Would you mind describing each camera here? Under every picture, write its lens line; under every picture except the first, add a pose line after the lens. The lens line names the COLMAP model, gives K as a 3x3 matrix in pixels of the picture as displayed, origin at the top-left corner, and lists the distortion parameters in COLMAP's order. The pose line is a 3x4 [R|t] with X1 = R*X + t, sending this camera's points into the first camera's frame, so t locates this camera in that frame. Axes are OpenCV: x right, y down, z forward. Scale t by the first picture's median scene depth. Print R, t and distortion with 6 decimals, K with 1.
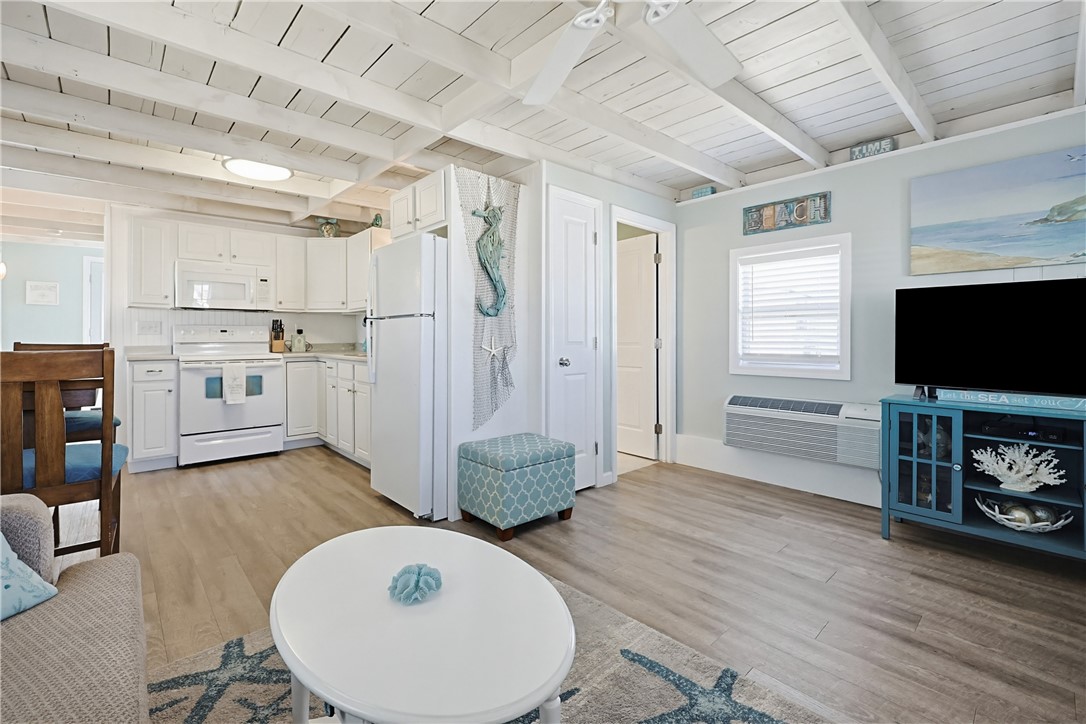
lens RADIAL K [[474.7, 0, 546.4], [0, 474.7, 337.5], [0, 0, 1]] dist [0.001568, 0.000177]
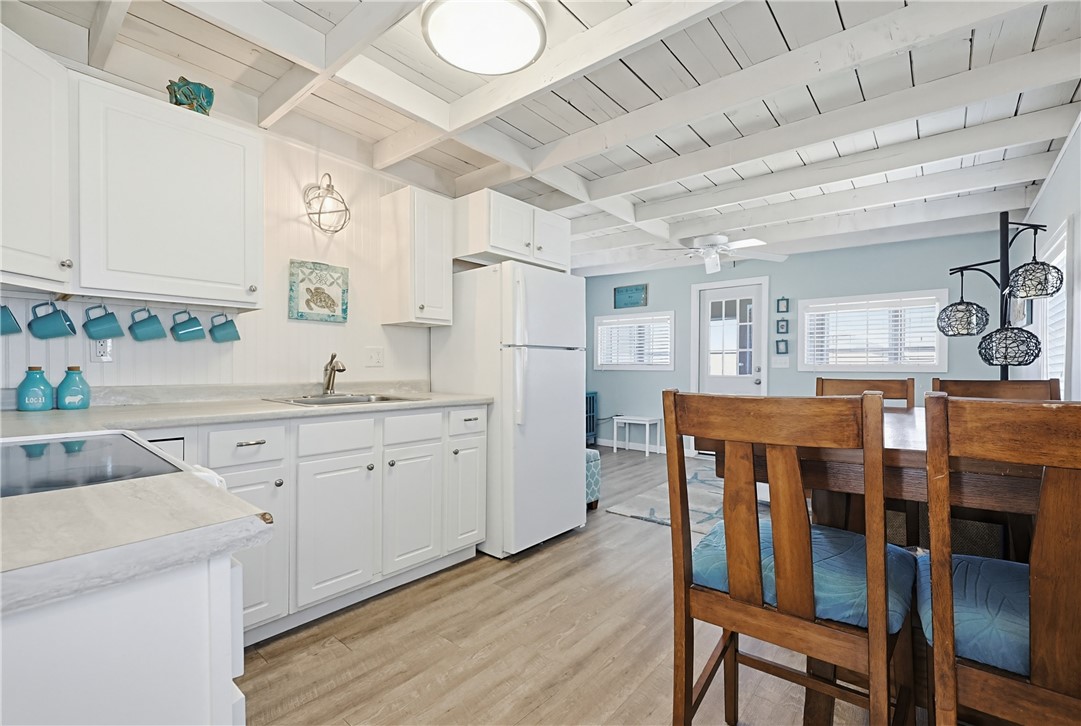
lens RADIAL K [[472.2, 0, 535.5], [0, 472.2, 364.8], [0, 0, 1]] dist [0.004625, -0.000207]
pose [[-0.117122, 0.001066, 0.993117, -1.007783], [-0.003973, 0.999991, -0.001542, -0.005316], [-0.993110, -0.004126, -0.117117, 0.906326]]
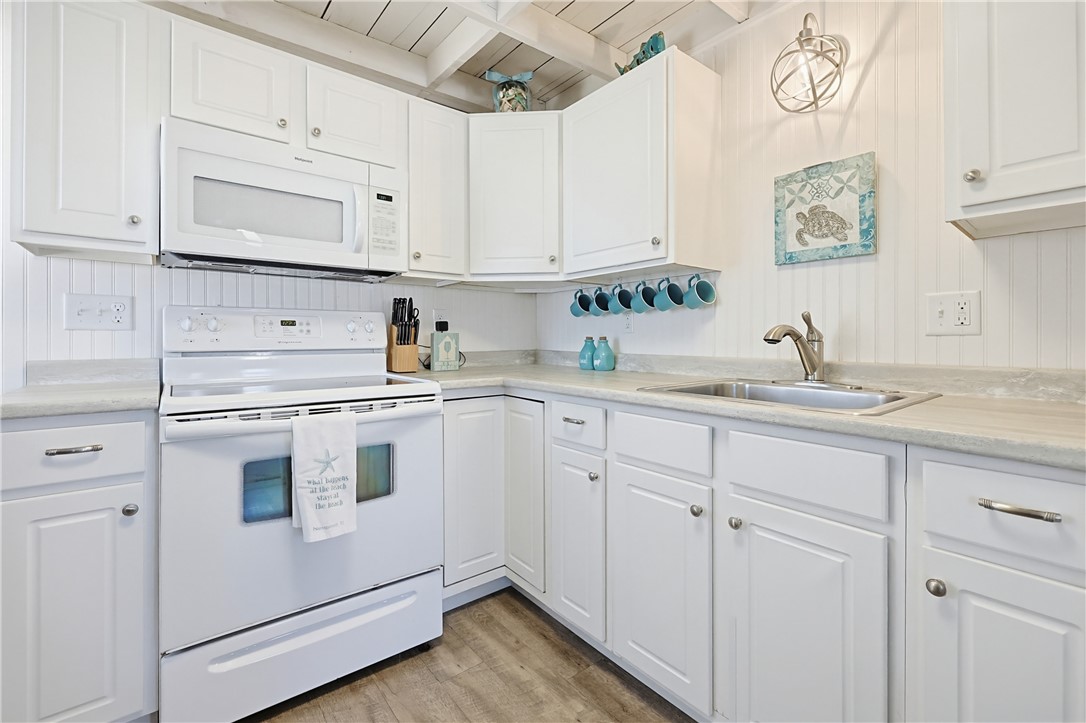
lens RADIAL K [[477.0, 0, 563.8], [0, 477.0, 337.1], [0, 0, 1]] dist [-0.001416, 0.000002]
pose [[0.999109, -0.000225, -0.042192, -0.502777], [0.000052, 0.999992, -0.004097, 0.000677], [0.042193, 0.004091, 0.999101, 0.710001]]
